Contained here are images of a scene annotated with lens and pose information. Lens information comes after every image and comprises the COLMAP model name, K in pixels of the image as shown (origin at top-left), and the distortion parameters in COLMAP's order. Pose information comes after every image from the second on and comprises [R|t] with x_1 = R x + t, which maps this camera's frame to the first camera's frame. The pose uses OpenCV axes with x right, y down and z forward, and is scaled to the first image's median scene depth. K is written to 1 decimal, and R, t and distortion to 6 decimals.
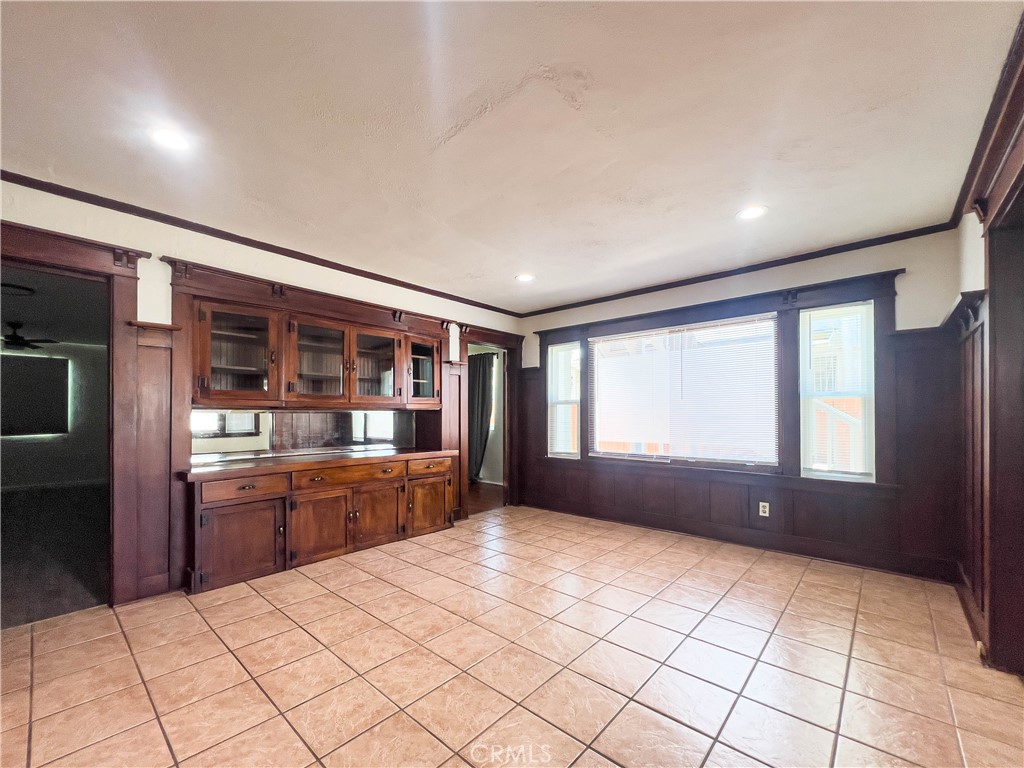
lens RADIAL K [[419.5, 0, 513.8], [0, 419.5, 405.4], [0, 0, 1]] dist [0.000010, -0.002383]
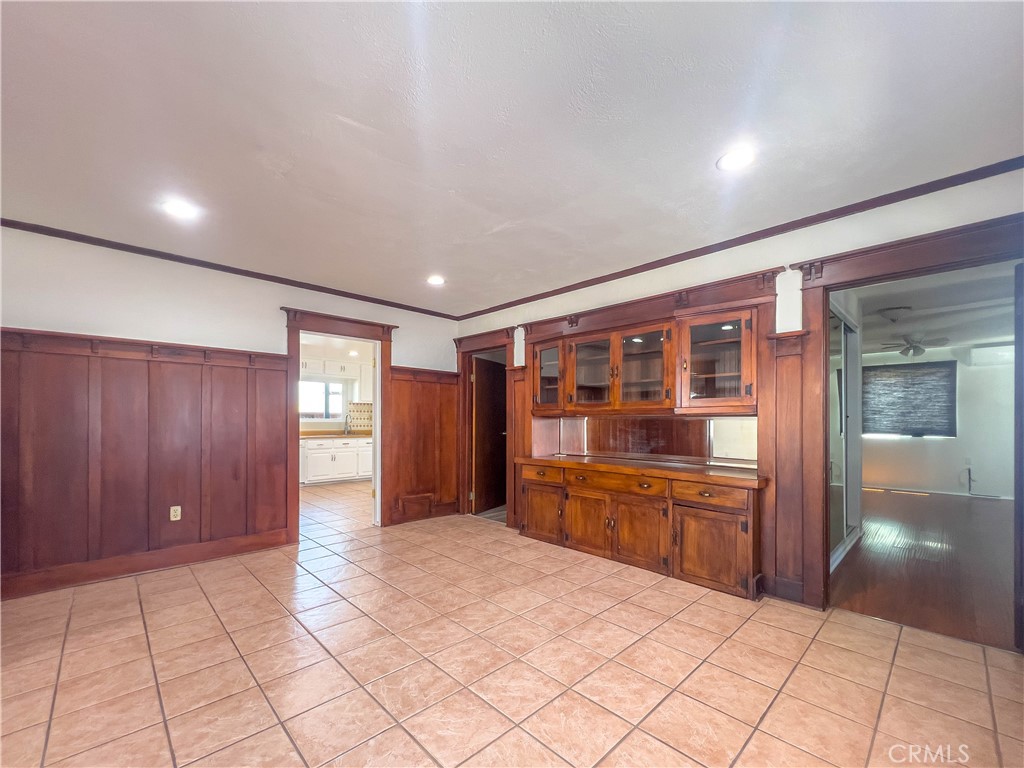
lens RADIAL K [[419.5, 0, 491.9], [0, 419.5, 413.7], [0, 0, 1]] dist [0.000010, -0.002383]
pose [[-0.092587, -0.005499, -0.995689, 0.571523], [0.028053, 0.999573, -0.008129, 0.003099], [0.995309, -0.028685, -0.092393, 0.733966]]
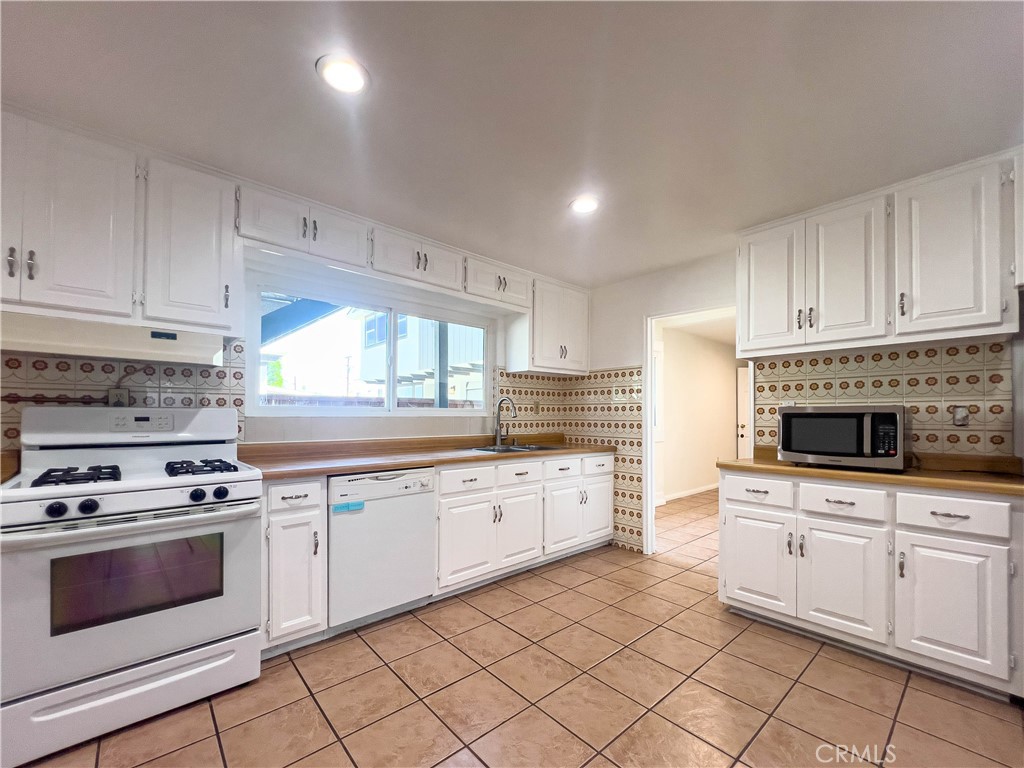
lens RADIAL K [[419.5, 0, 509.1], [0, 419.5, 410.5], [0, 0, 1]] dist [0.000010, -0.002383]
pose [[-0.102968, -0.000845, -0.994684, -0.671441], [0.032981, 0.999447, -0.004264, -0.003626], [0.994138, -0.033245, -0.102883, -0.112550]]
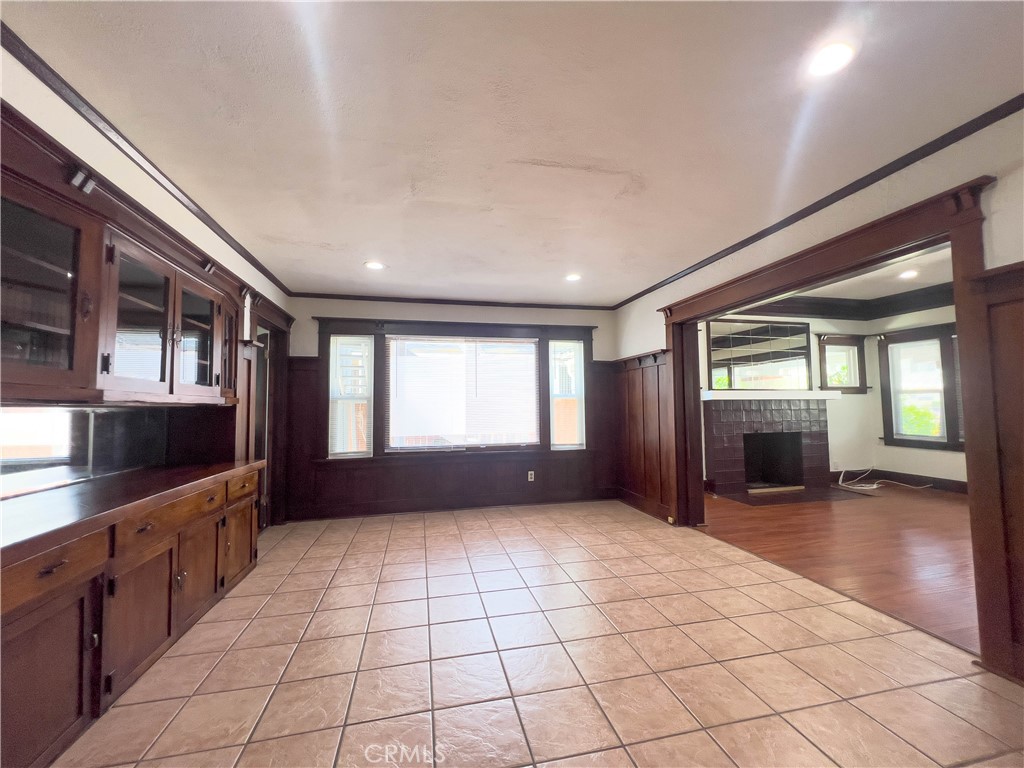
lens RADIAL K [[419.5, 0, 513.1], [0, 419.5, 373.0], [0, 0, 1]] dist [0.000010, -0.002383]
pose [[0.569945, 0.061560, 0.819373, -0.559324], [-0.007855, 0.997552, -0.069483, -0.000202], [-0.821645, 0.033165, 0.569034, 0.214660]]
